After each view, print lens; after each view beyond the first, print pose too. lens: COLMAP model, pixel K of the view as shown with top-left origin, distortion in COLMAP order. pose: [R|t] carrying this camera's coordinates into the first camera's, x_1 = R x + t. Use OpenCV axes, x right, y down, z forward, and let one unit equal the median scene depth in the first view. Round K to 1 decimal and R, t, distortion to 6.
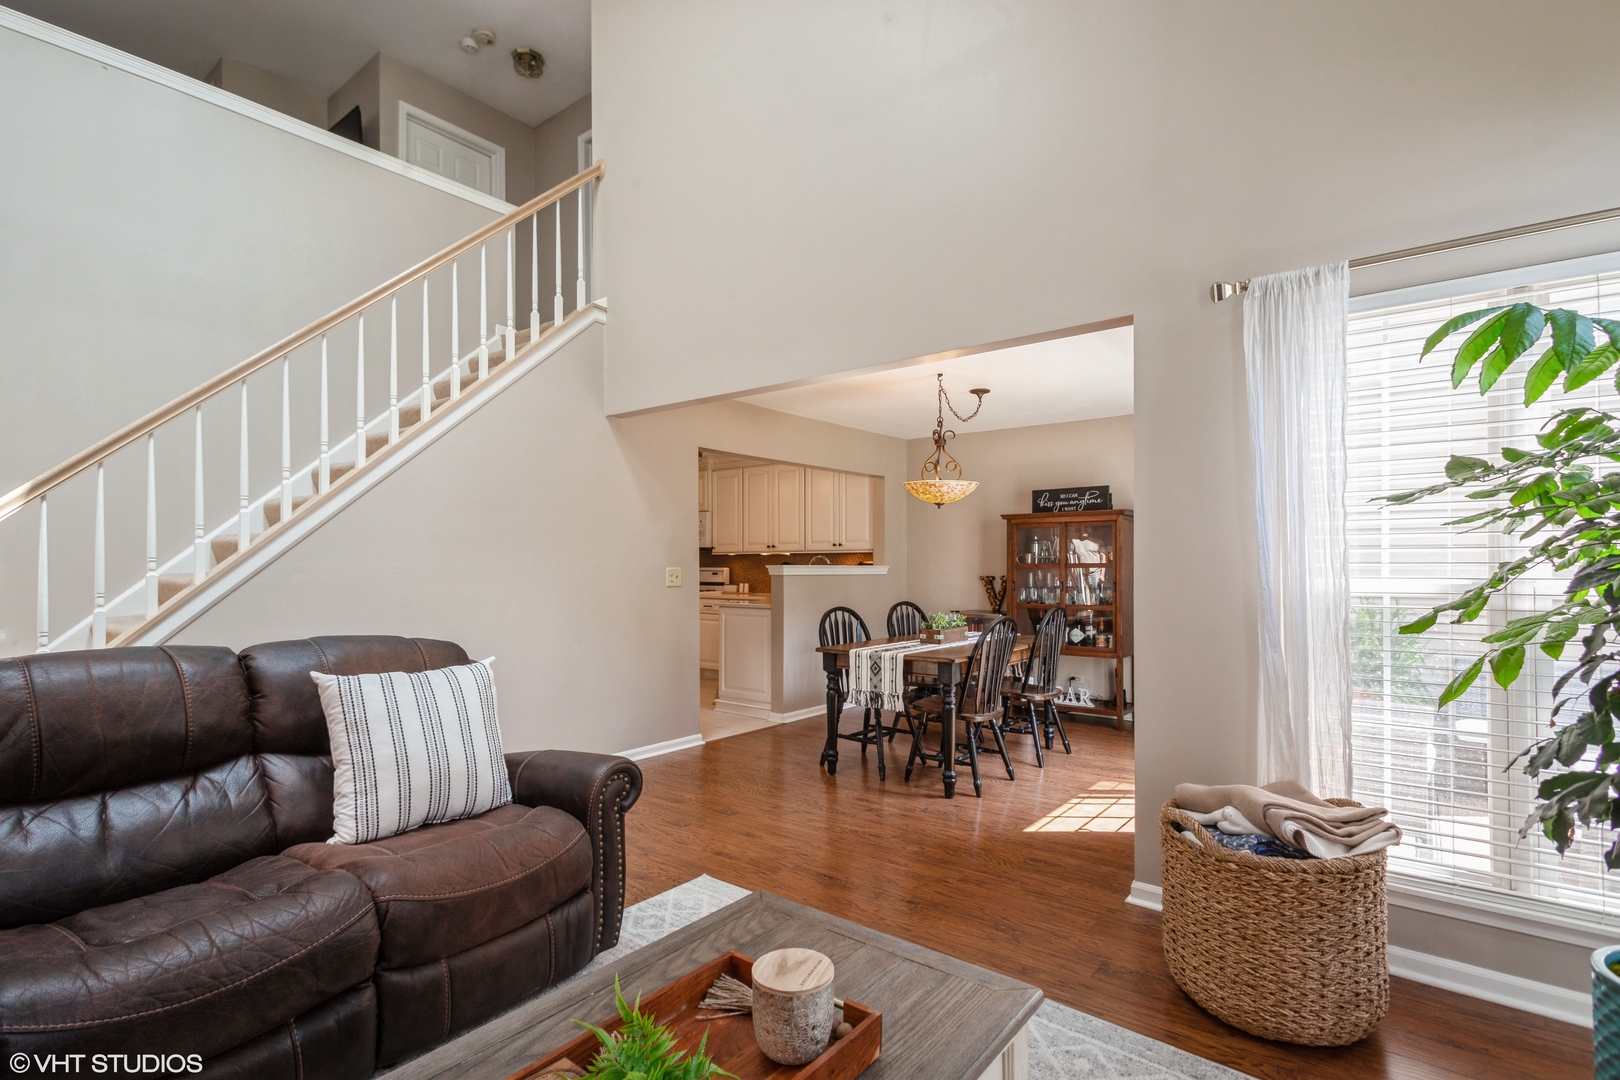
lens RADIAL K [[776.0, 0, 807.7], [0, 776.0, 546.8], [0, 0, 1]] dist [-0.002052, -0.000198]
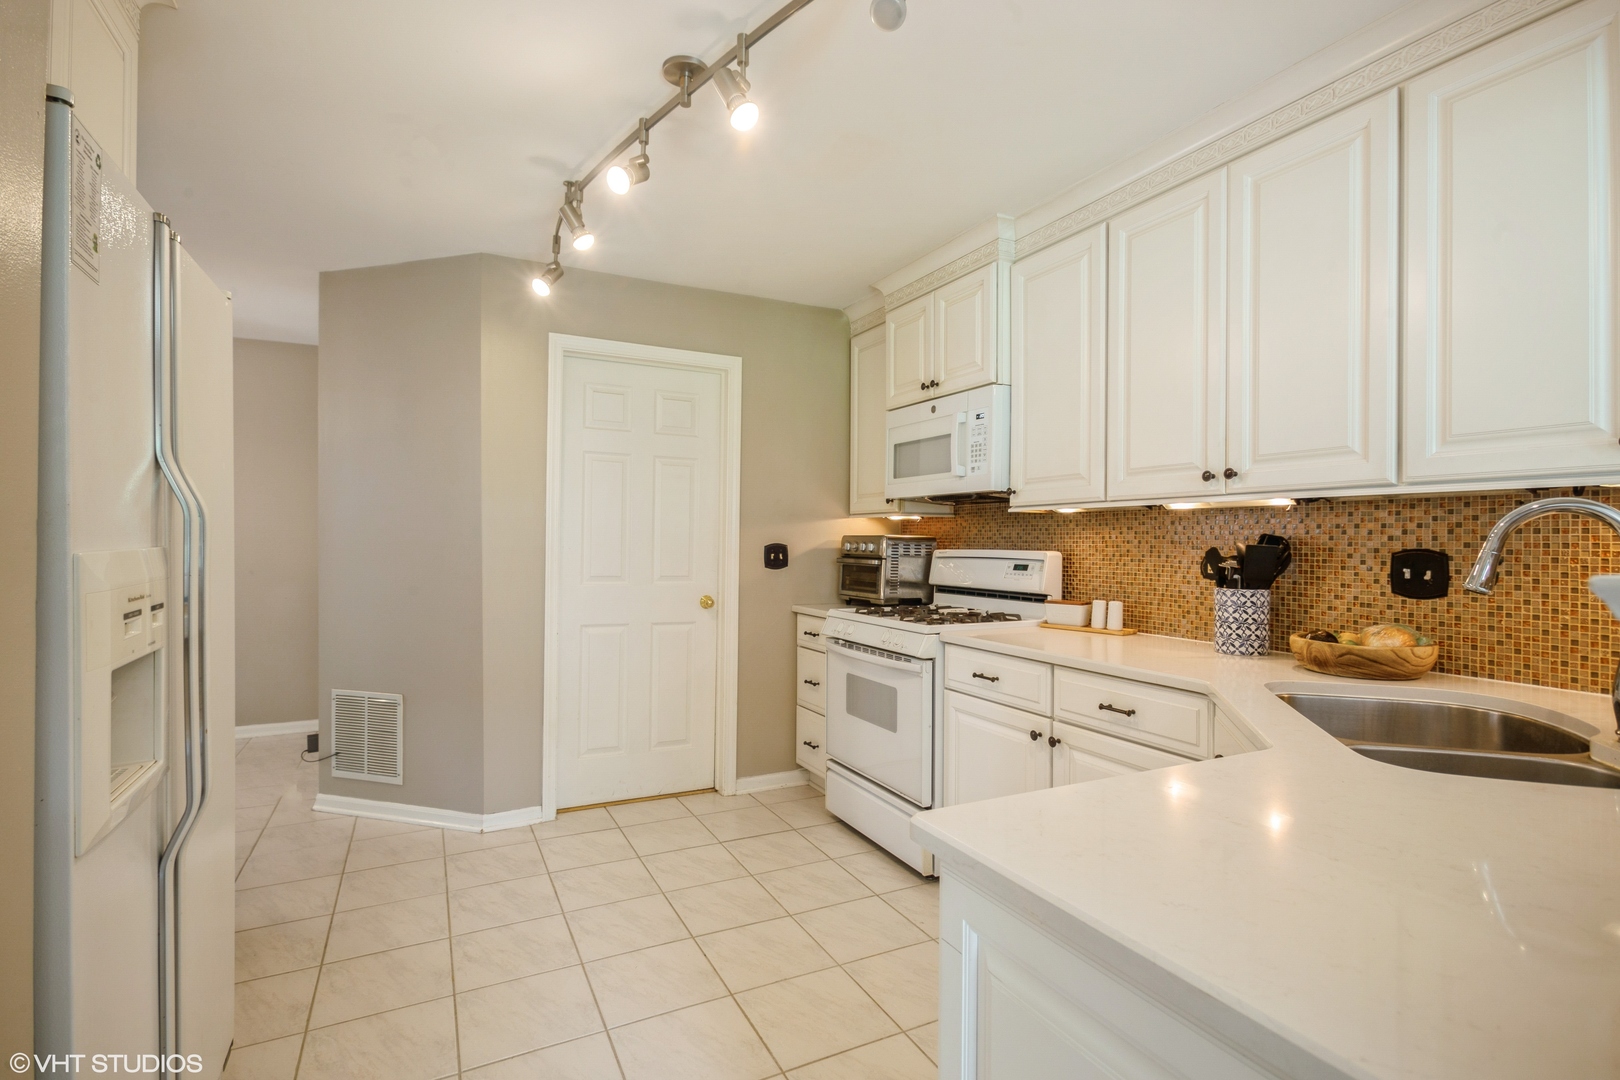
lens RADIAL K [[776.0, 0, 815.1], [0, 776.0, 544.3], [0, 0, 1]] dist [-0.002052, -0.000198]
pose [[0.910121, 0.011454, -0.414184, -0.059331], [-0.004346, 0.999827, 0.018102, 0.018339], [0.414320, -0.014675, 0.910013, 0.654926]]
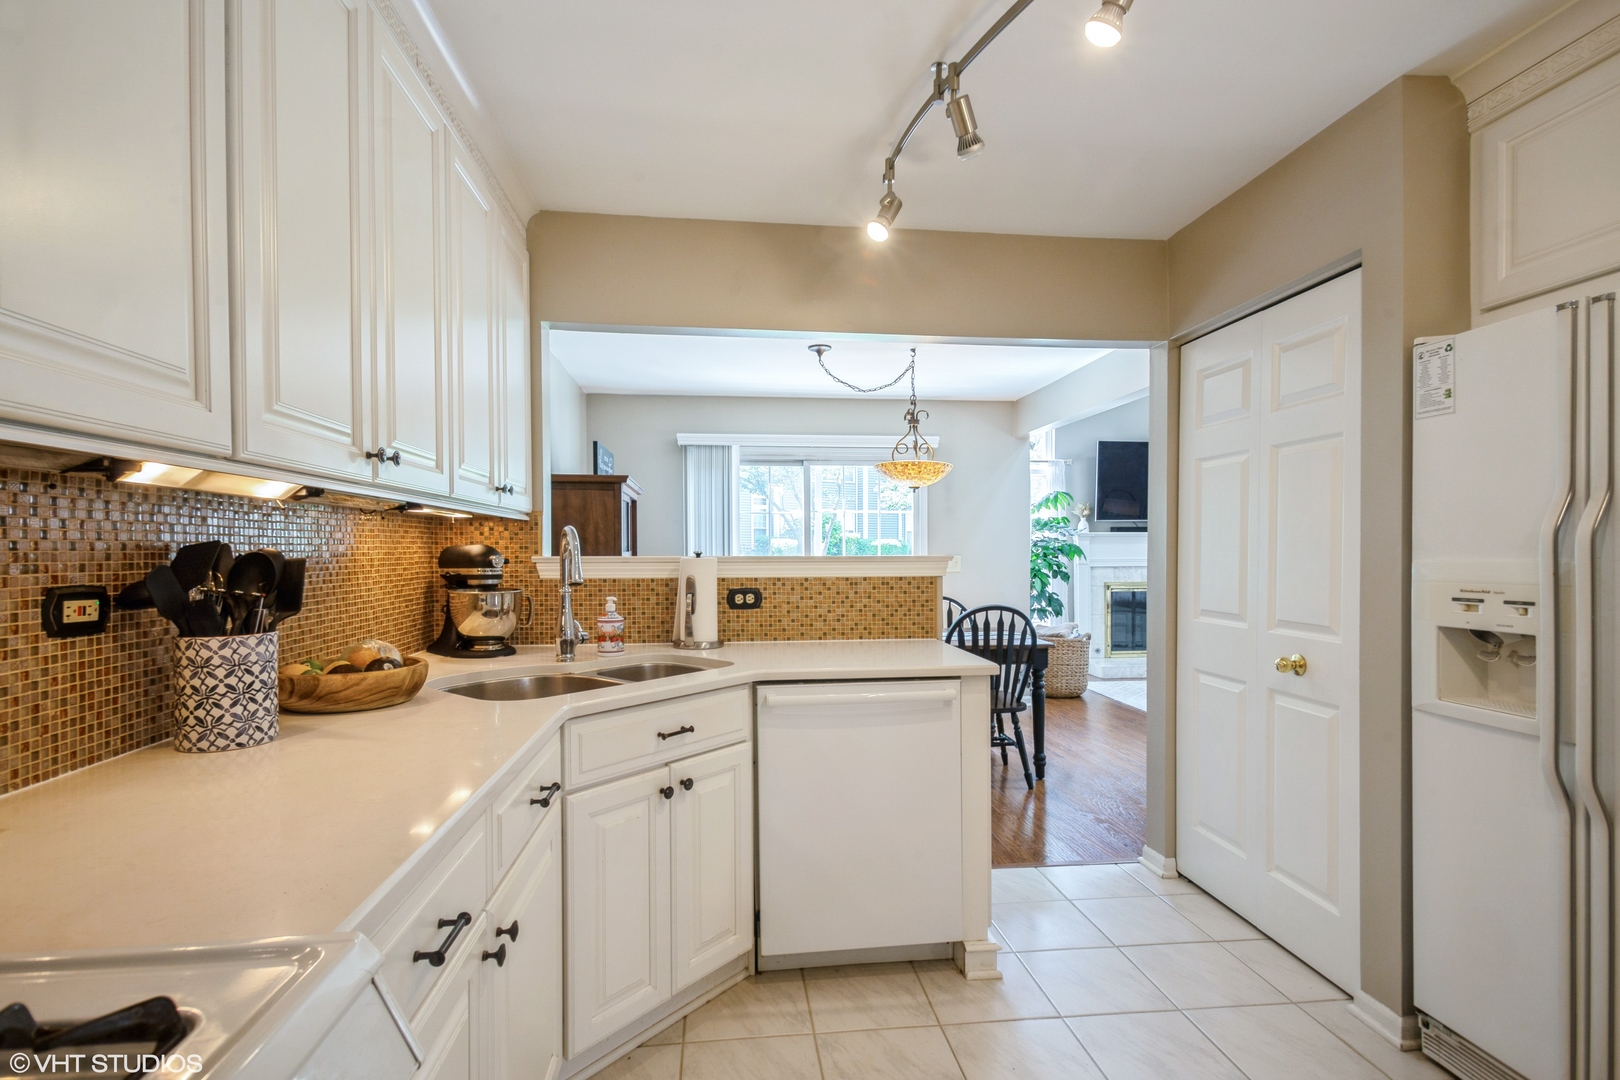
lens RADIAL K [[776.0, 0, 809.5], [0, 776.0, 546.0], [0, 0, 1]] dist [-0.002052, -0.000198]
pose [[-0.704313, 0.009156, 0.709831, -0.237111], [0.000223, 0.999920, -0.012676, 0.022629], [-0.709890, -0.008769, -0.704258, 1.002138]]
